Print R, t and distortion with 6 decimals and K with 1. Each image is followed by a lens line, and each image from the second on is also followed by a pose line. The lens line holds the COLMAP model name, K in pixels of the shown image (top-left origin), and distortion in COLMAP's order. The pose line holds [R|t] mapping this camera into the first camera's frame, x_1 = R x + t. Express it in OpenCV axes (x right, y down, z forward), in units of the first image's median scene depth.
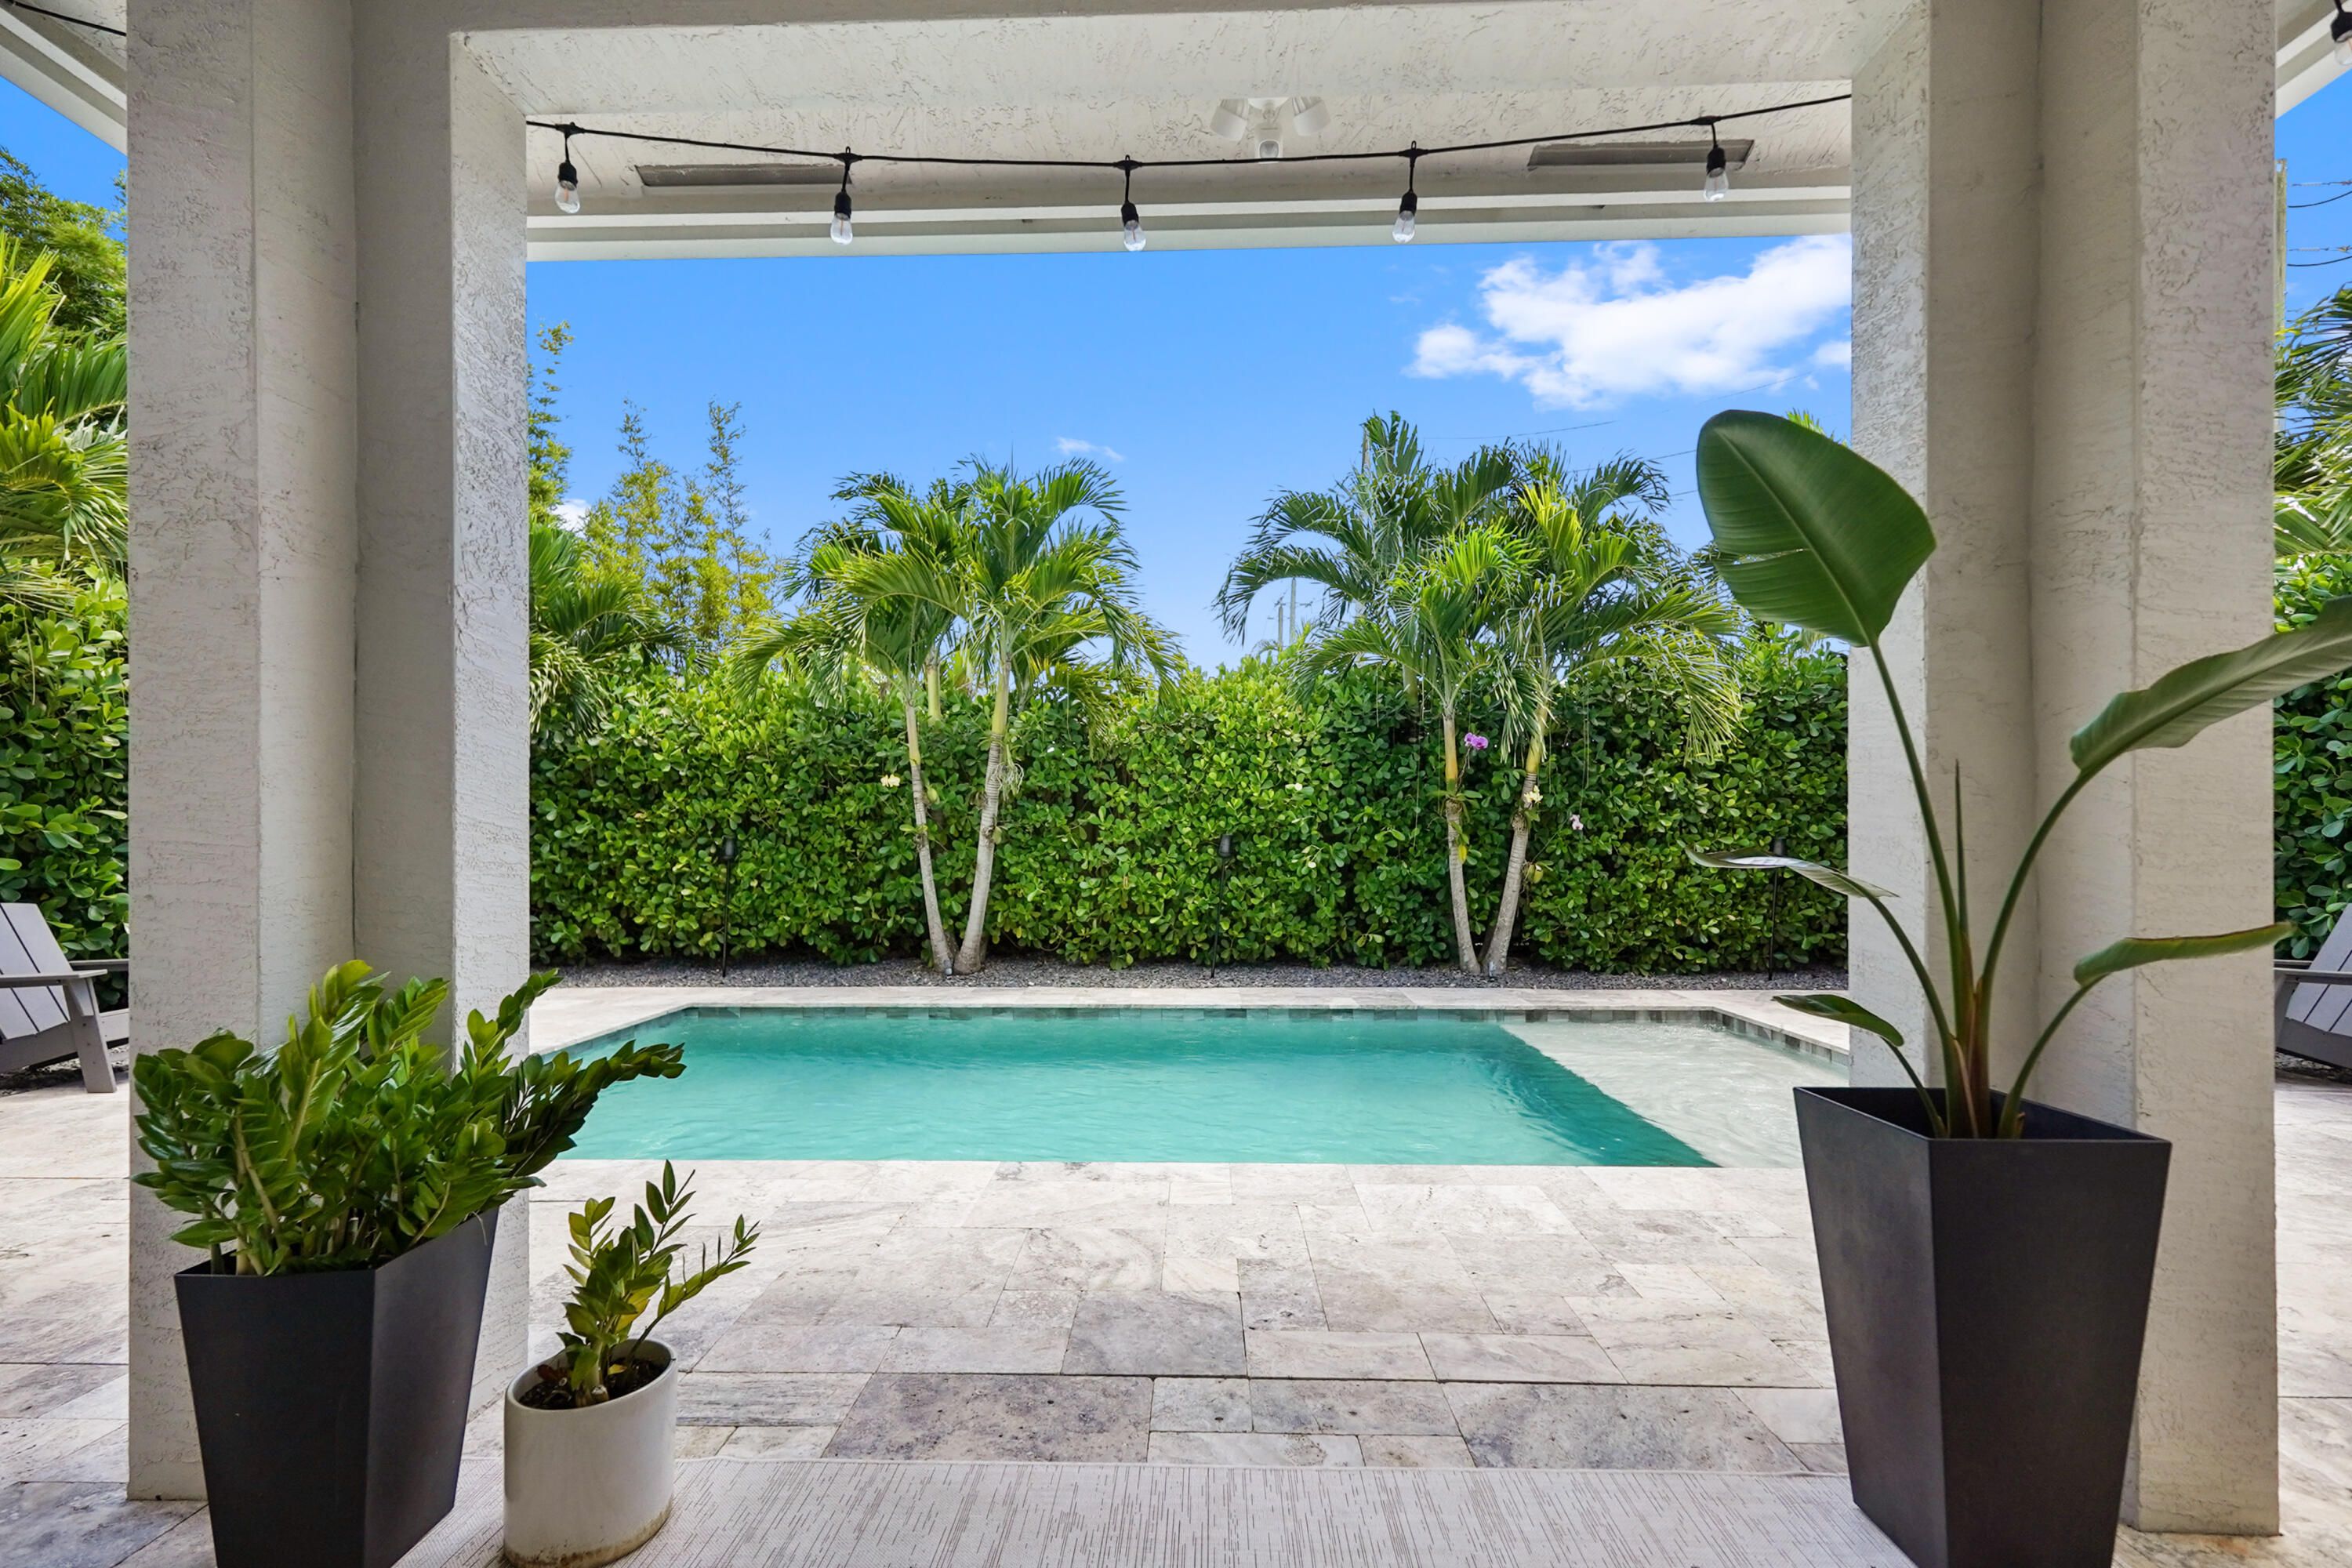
lens RADIAL K [[1025.5, 0, 1168.7], [0, 1025.5, 840.5], [0, 0, 1]] dist [-0.002367, -0.001374]
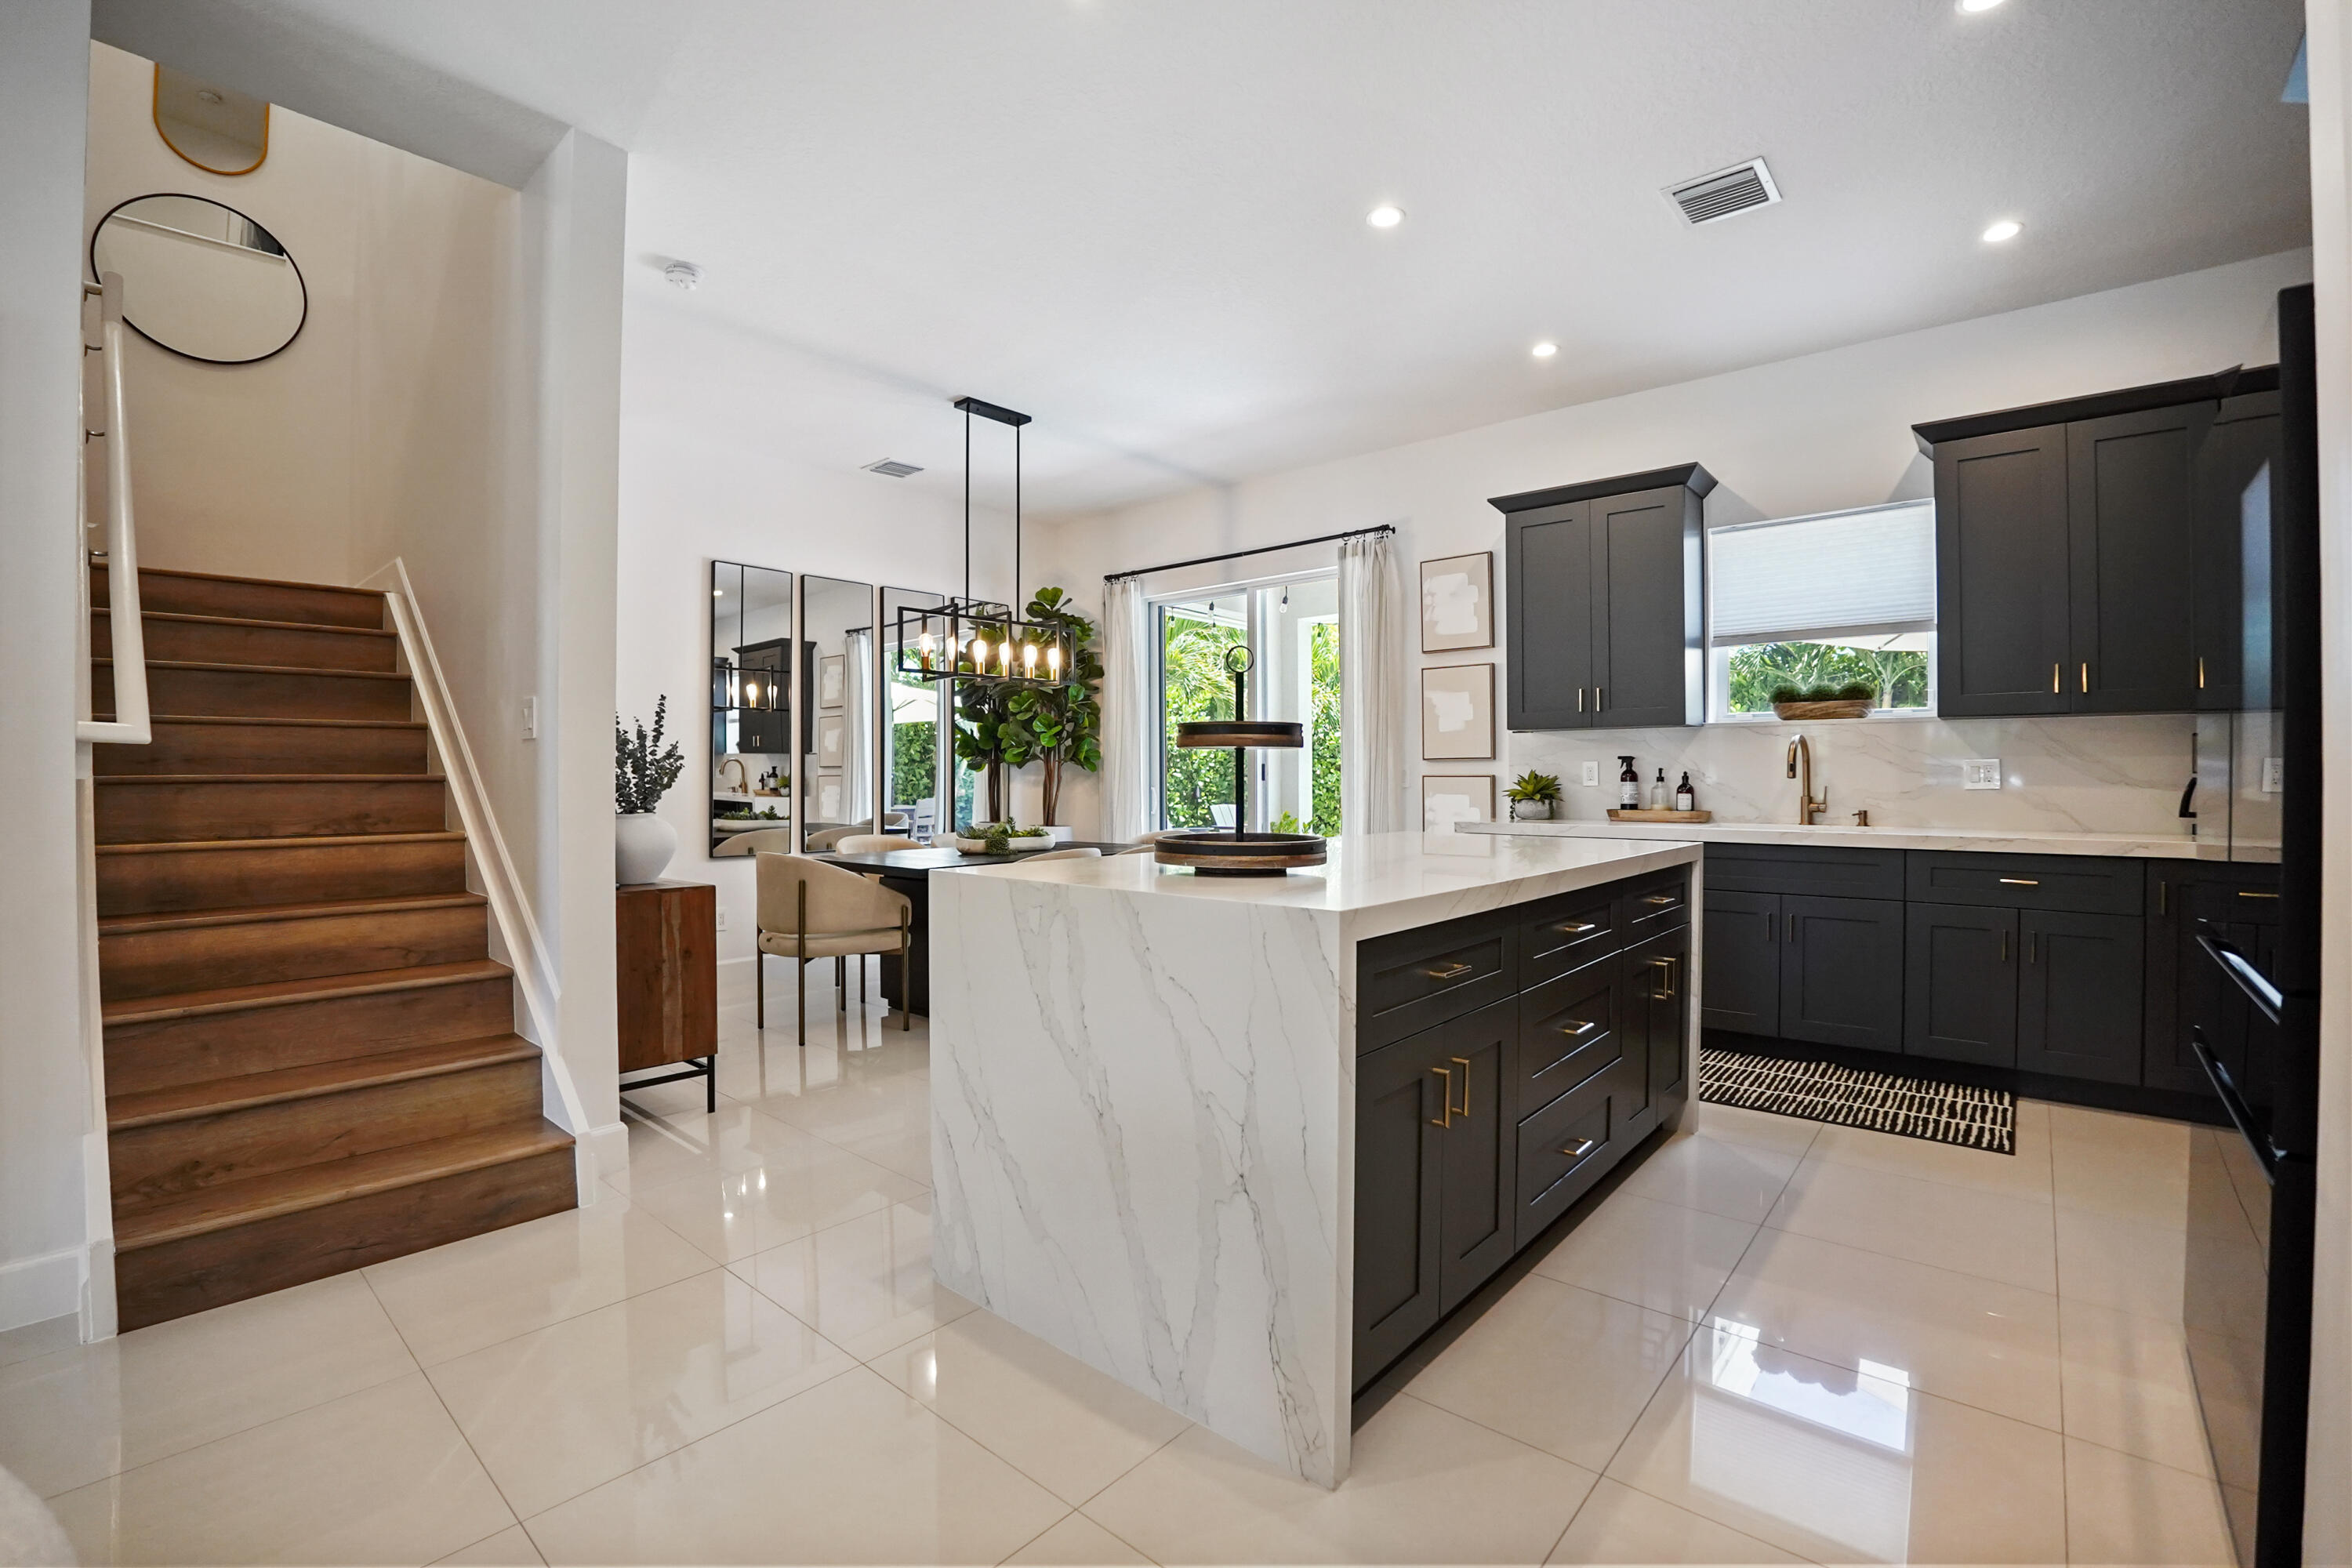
lens RADIAL K [[1025.5, 0, 1181.3], [0, 1025.5, 769.4], [0, 0, 1]] dist [-0.002367, -0.001374]
pose [[0.792278, -0.006557, -0.610125, 0.419454], [0.001668, 0.999962, -0.008581, -0.012017], [0.610158, 0.005781, 0.792259, -0.779704]]
